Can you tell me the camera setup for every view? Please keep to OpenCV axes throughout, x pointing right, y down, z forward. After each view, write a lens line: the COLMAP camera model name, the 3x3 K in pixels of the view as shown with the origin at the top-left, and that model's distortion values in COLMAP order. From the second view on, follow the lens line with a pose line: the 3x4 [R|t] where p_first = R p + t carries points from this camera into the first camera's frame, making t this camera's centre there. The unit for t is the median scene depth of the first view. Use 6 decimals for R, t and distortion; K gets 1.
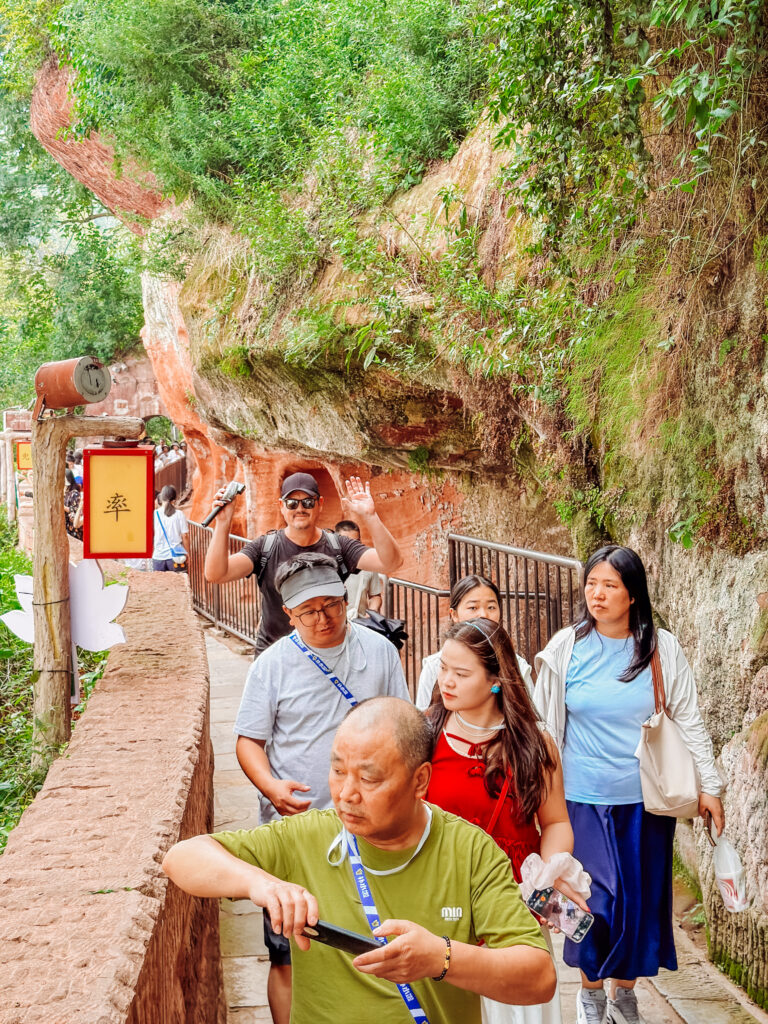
lens RADIAL K [[1432.5, 0, 383.1], [0, 1432.5, 510.7], [0, 0, 1]] dist [0.095234, 0.000000]
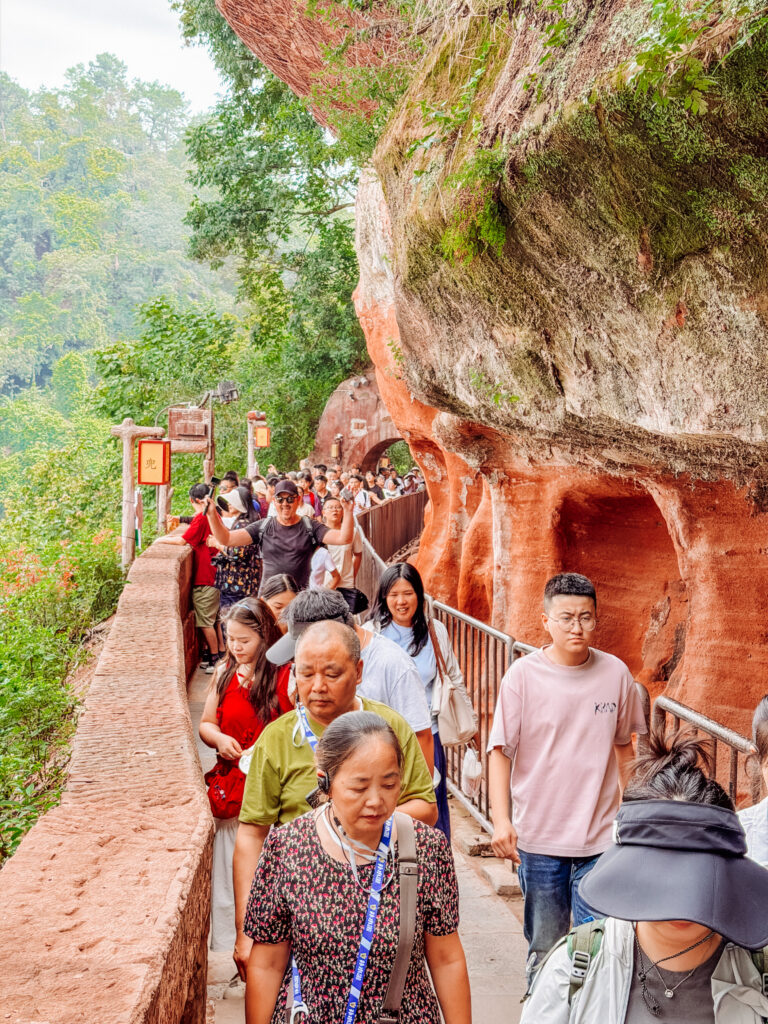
lens RADIAL K [[1432.5, 0, 383.1], [0, 1432.5, 510.8], [0, 0, 1]] dist [0.095234, 0.000000]
pose [[0.983210, 0.038597, -0.178352, -0.031112], [-0.043728, 0.998732, -0.024927, -0.005113], [0.177163, 0.032308, 0.983651, 0.359167]]
